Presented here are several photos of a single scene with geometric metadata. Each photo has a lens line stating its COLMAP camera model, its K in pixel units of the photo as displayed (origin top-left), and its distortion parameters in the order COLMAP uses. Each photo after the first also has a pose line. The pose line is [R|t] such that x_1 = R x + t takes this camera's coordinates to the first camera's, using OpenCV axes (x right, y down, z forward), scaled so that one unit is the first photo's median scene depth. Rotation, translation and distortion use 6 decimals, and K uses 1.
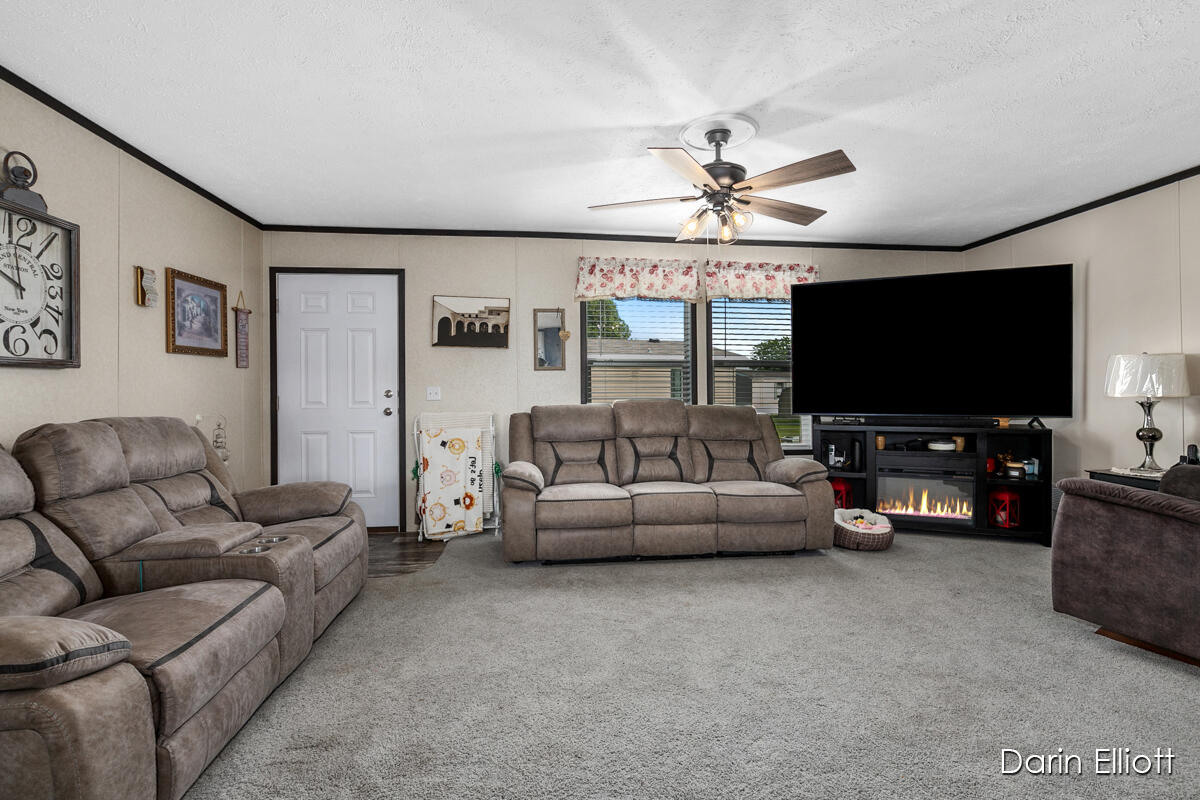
lens RADIAL K [[562.8, 0, 589.9], [0, 562.8, 391.6], [0, 0, 1]] dist [-0.002823, -0.000275]
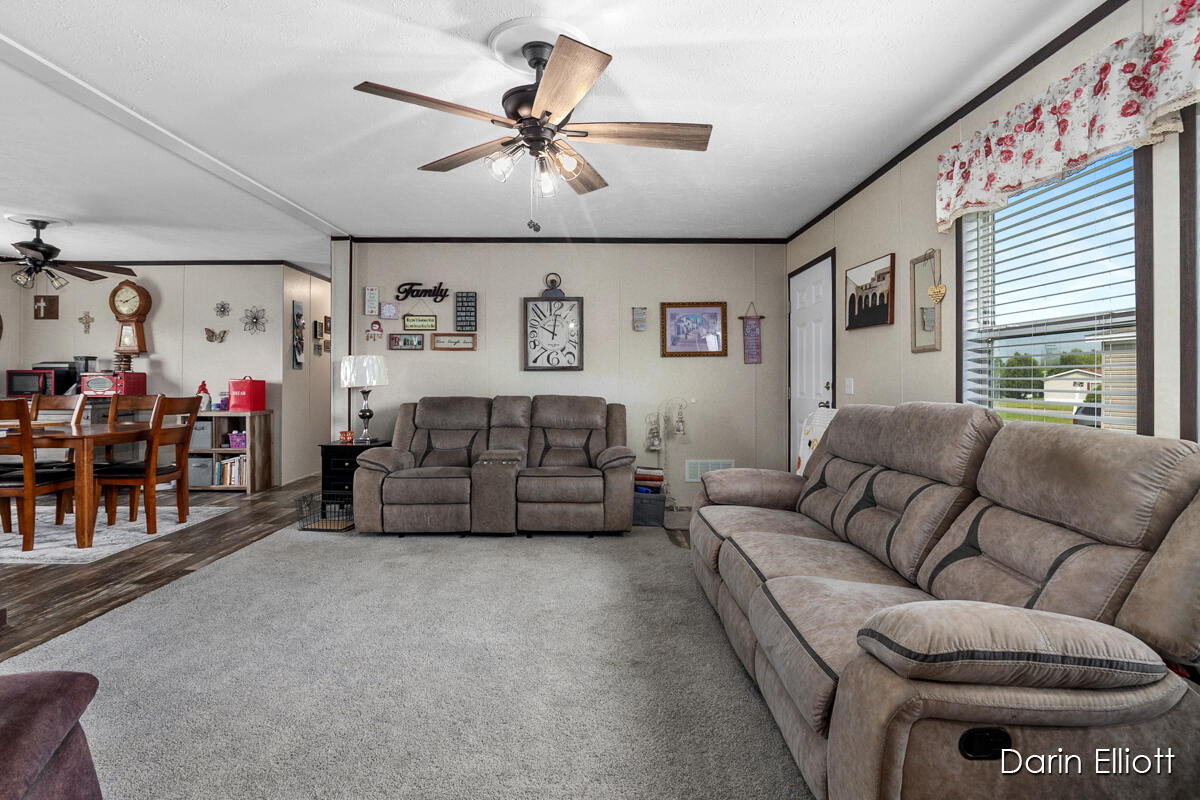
lens RADIAL K [[562.8, 0, 589.9], [0, 562.8, 391.6], [0, 0, 1]] dist [-0.002823, -0.000275]
pose [[-0.091519, 0.027367, -0.995427, 0.820553], [-0.003751, 0.999606, 0.027827, -0.016876], [0.995796, 0.006280, -0.091380, 0.947400]]
